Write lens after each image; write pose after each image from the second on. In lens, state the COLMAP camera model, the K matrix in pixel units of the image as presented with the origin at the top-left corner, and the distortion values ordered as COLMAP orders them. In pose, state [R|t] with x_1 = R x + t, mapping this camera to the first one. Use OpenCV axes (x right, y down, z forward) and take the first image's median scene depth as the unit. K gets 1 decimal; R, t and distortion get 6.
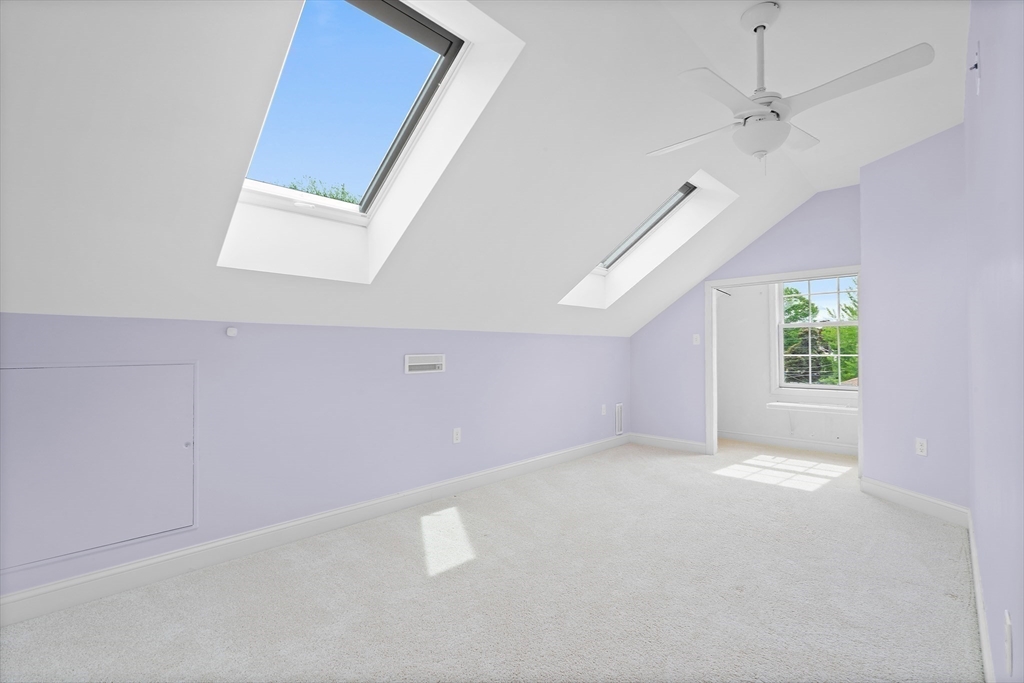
lens RADIAL K [[449.2, 0, 499.9], [0, 449.2, 345.7], [0, 0, 1]] dist [0.001083, -0.000203]
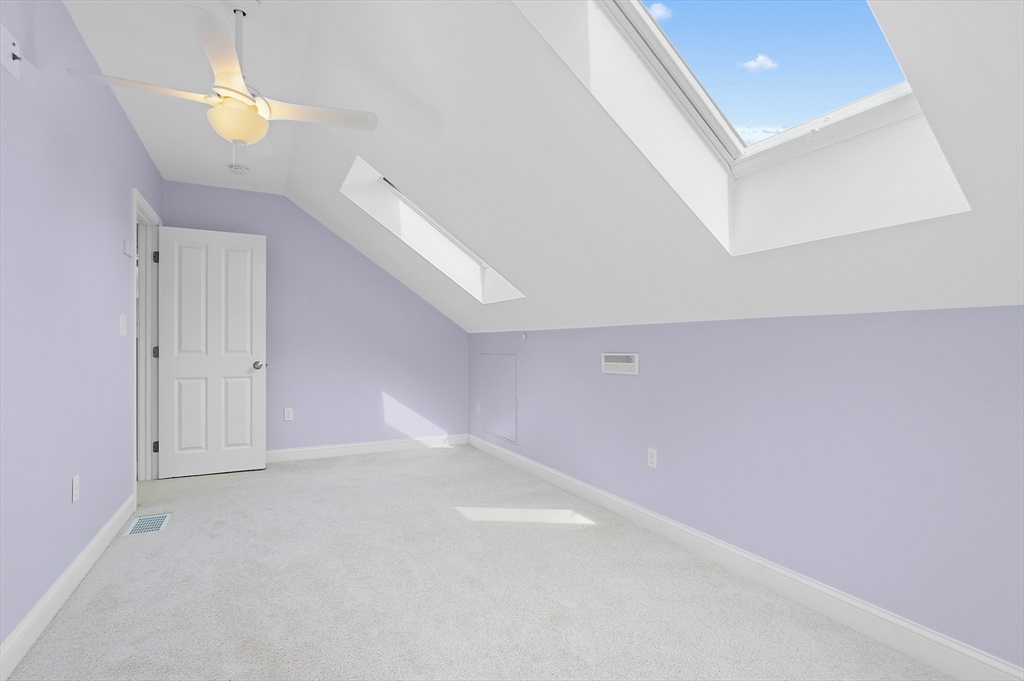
lens RADIAL K [[449.2, 0, 499.9], [0, 449.2, 344.7], [0, 0, 1]] dist [0.001083, -0.000203]
pose [[-0.293904, -0.003049, -0.955830, 0.799161], [0.003338, 0.999986, -0.004217, 0.004601], [0.955829, -0.004429, -0.293890, 1.064285]]
